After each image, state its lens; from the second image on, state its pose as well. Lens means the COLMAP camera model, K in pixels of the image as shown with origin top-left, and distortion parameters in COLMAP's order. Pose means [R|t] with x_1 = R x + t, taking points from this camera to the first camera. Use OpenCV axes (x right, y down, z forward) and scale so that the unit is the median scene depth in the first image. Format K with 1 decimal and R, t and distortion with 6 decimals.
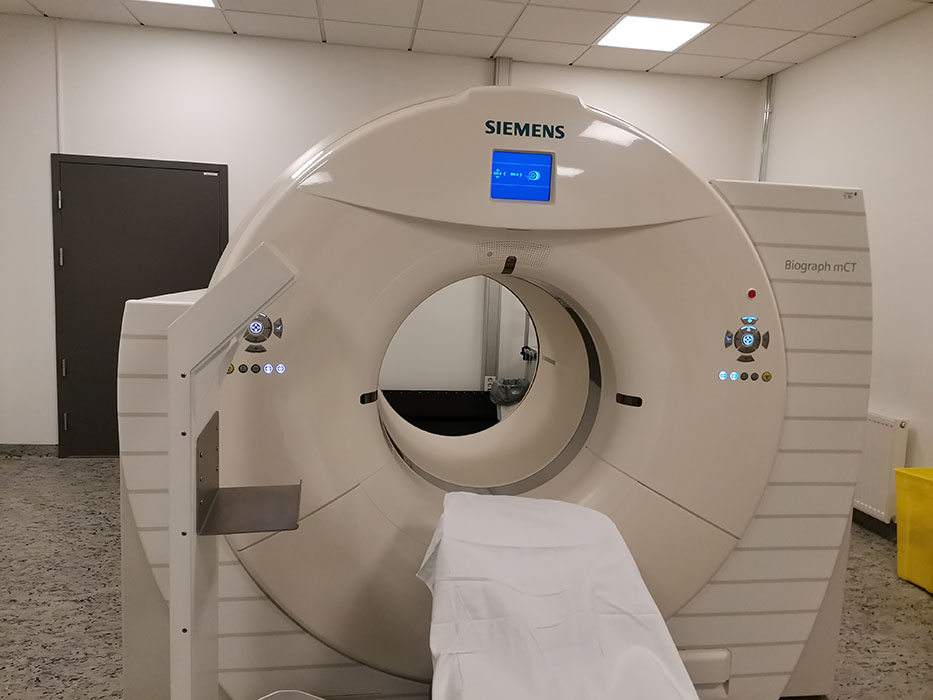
lens RADIAL K [[700.3, 0, 466.5], [0, 700.3, 350.0], [0, 0, 1]] dist [0.100381, -0.122891]
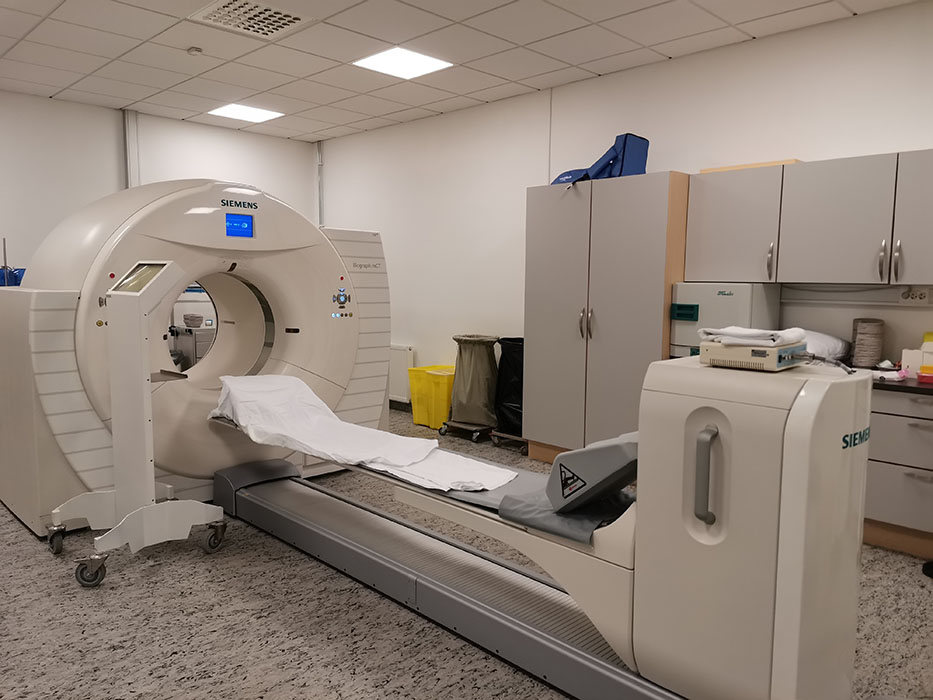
lens RADIAL K [[700.3, 0, 466.5], [0, 700.3, 350.0], [0, 0, 1]] dist [0.100381, -0.122891]
pose [[0.814406, -0.089836, 0.573300, -0.563779], [0.086743, 0.995691, 0.032802, 0.106579], [-0.573776, 0.023015, 0.818689, -1.030313]]
